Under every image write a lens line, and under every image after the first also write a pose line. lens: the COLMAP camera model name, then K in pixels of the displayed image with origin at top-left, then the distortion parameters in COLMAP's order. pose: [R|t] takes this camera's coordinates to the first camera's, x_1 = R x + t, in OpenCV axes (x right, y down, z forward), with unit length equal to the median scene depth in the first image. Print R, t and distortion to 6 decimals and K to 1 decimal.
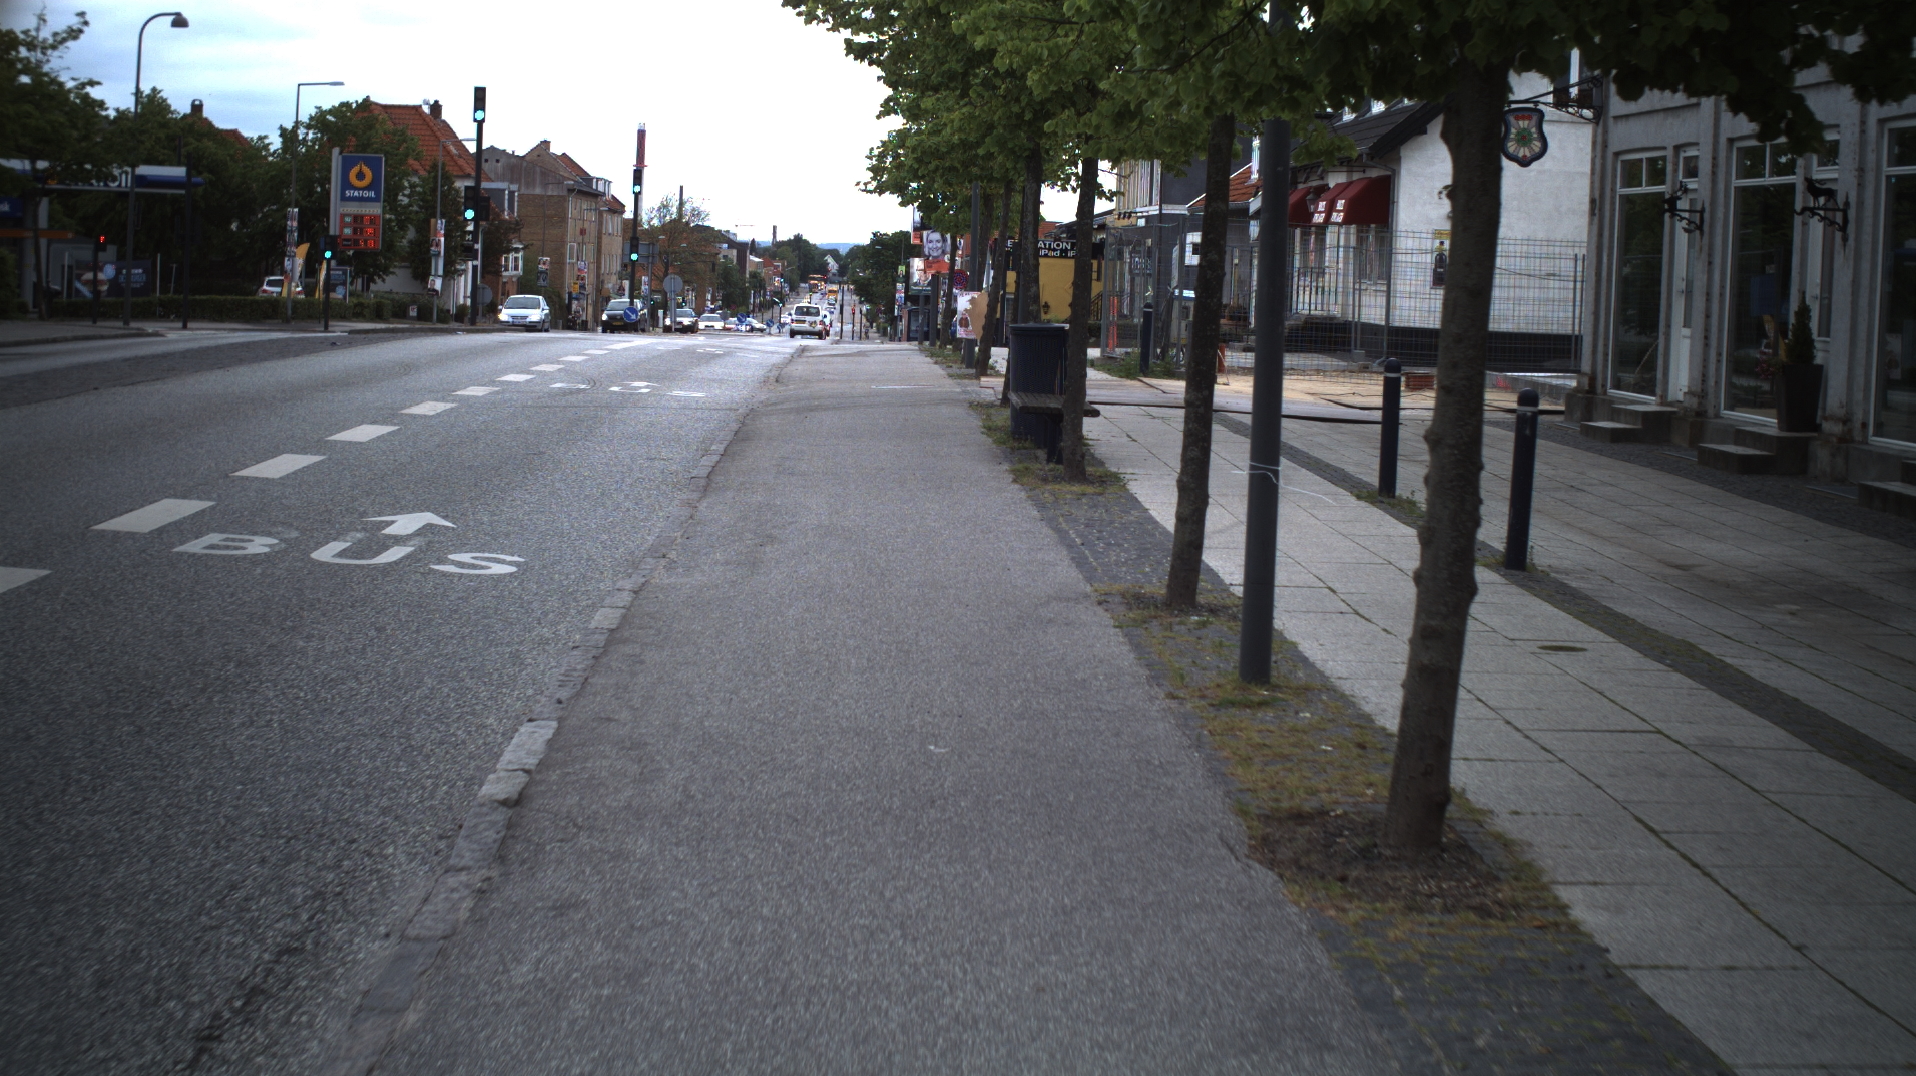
lens RADIAL K [[3230.9, 0, 958.0], [0, 3230.9, 538.0], [0, 0, 1]] dist [-0.313322, 0.571920]
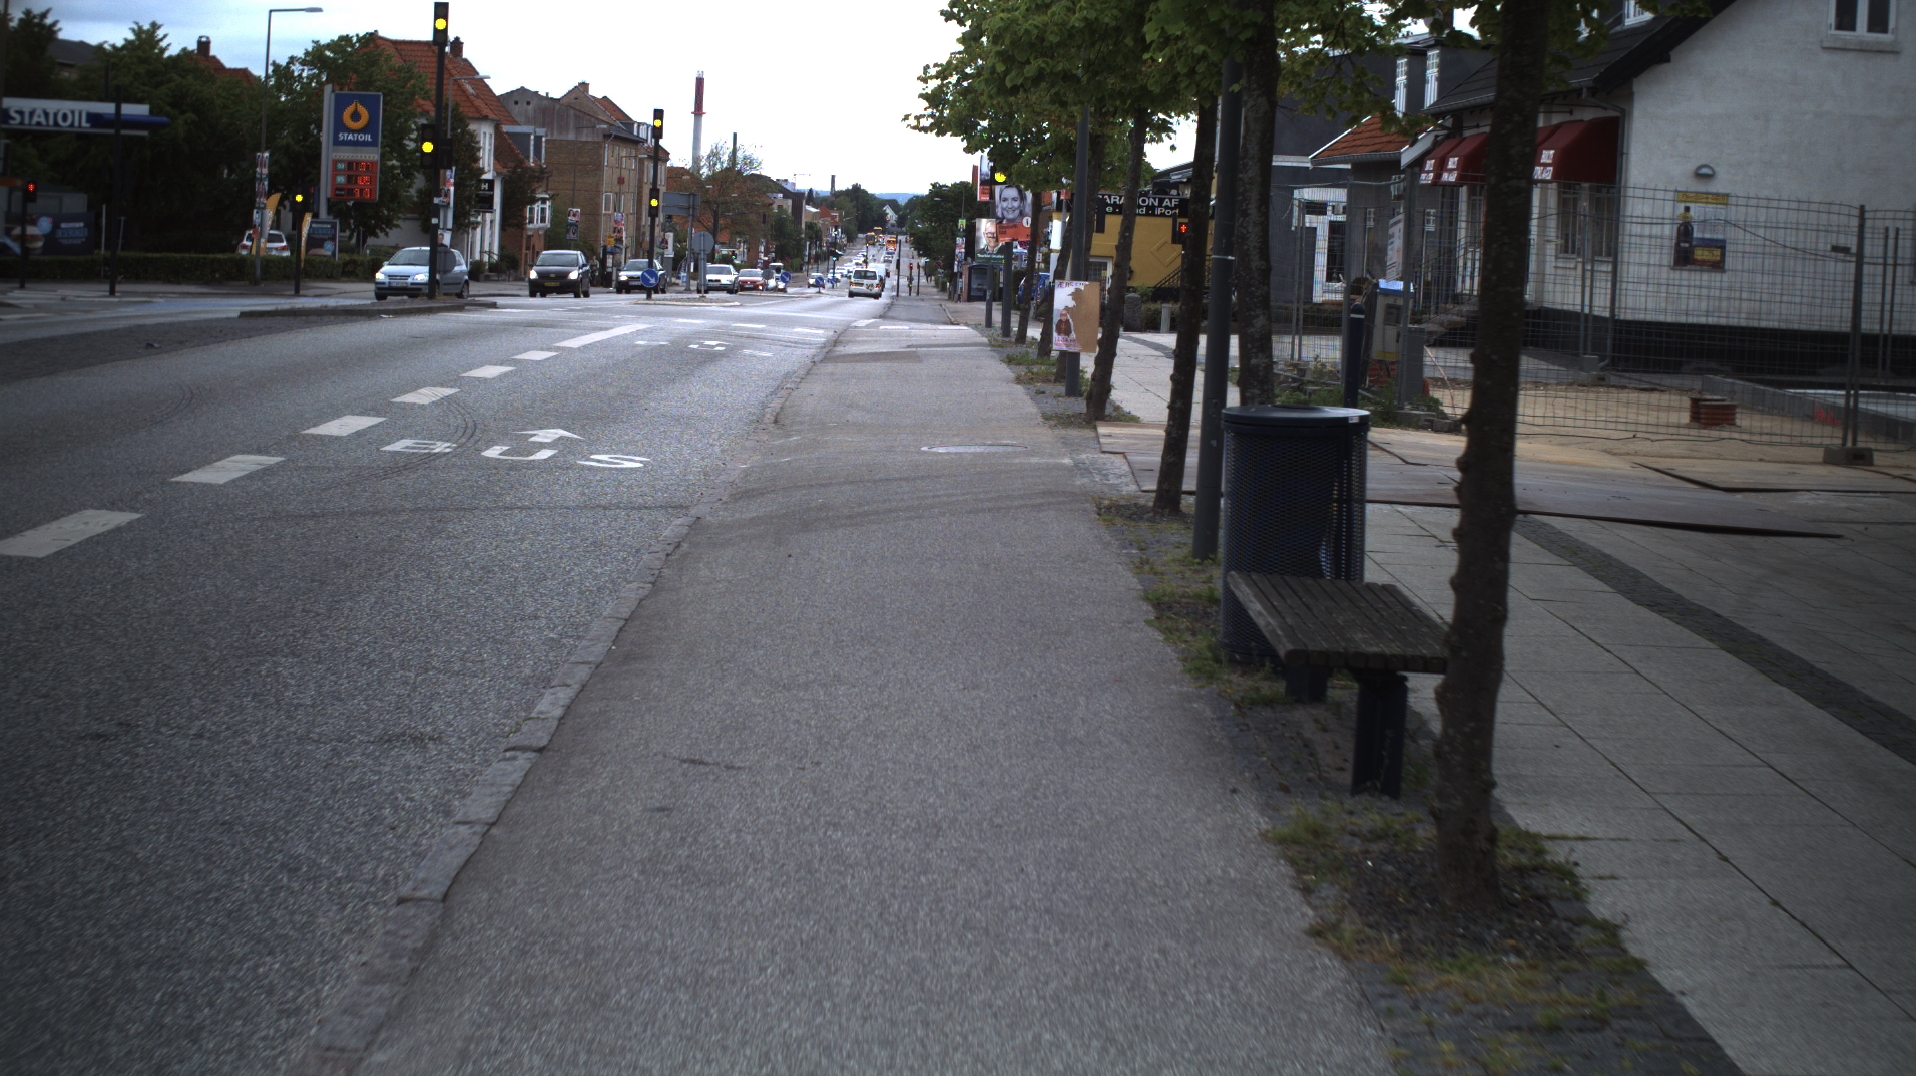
lens RADIAL K [[3230.9, 0, 958.0], [0, 3230.9, 538.0], [0, 0, 1]] dist [-0.313322, 0.571920]
pose [[0.999809, 0.008601, -0.017553, -0.003295], [-0.008332, 0.999847, 0.015377, -0.014046], [0.017683, -0.015228, 0.999728, 0.141265]]
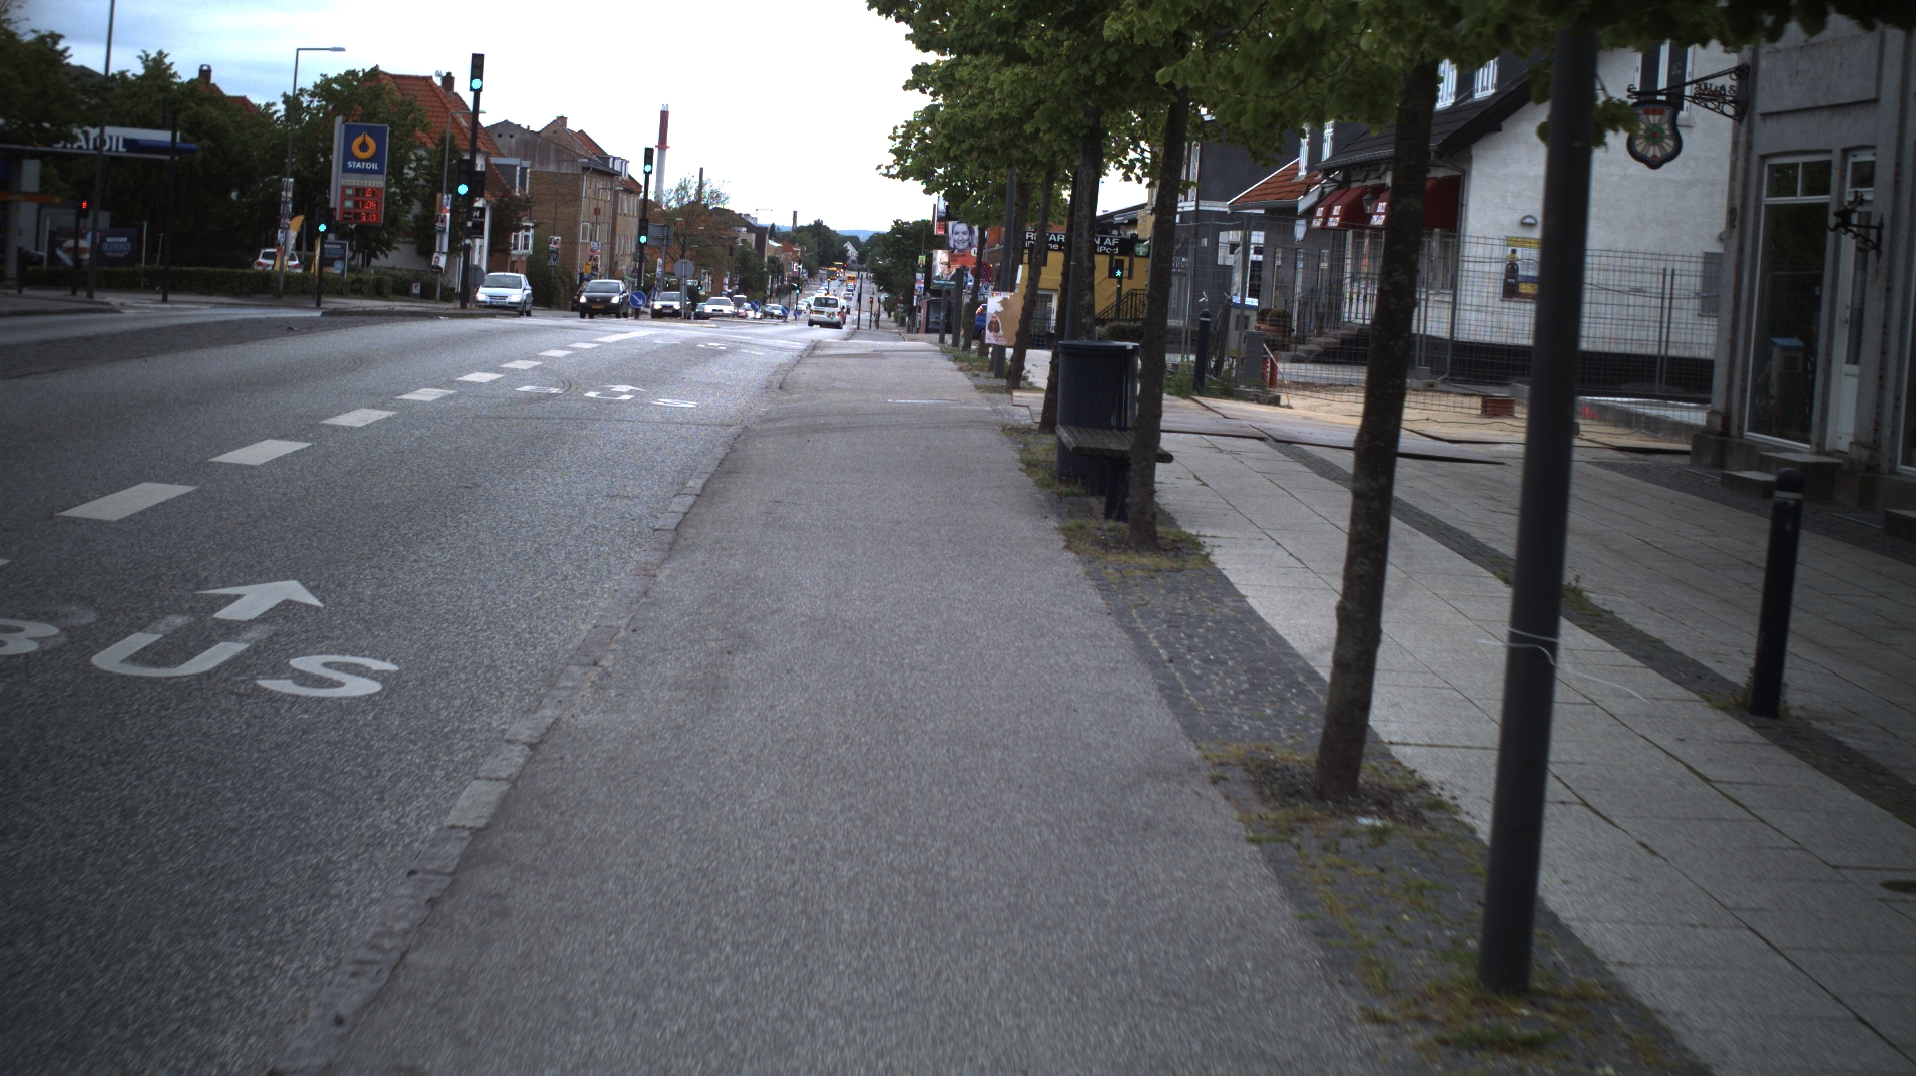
lens RADIAL K [[3230.9, 0, 958.0], [0, 3230.9, 538.0], [0, 0, 1]] dist [-0.313322, 0.571920]
pose [[0.999568, 0.029191, -0.003523, -0.001343], [-0.029180, 0.999569, 0.003116, -0.004642], [0.003613, -0.003012, 0.999989, 0.047013]]
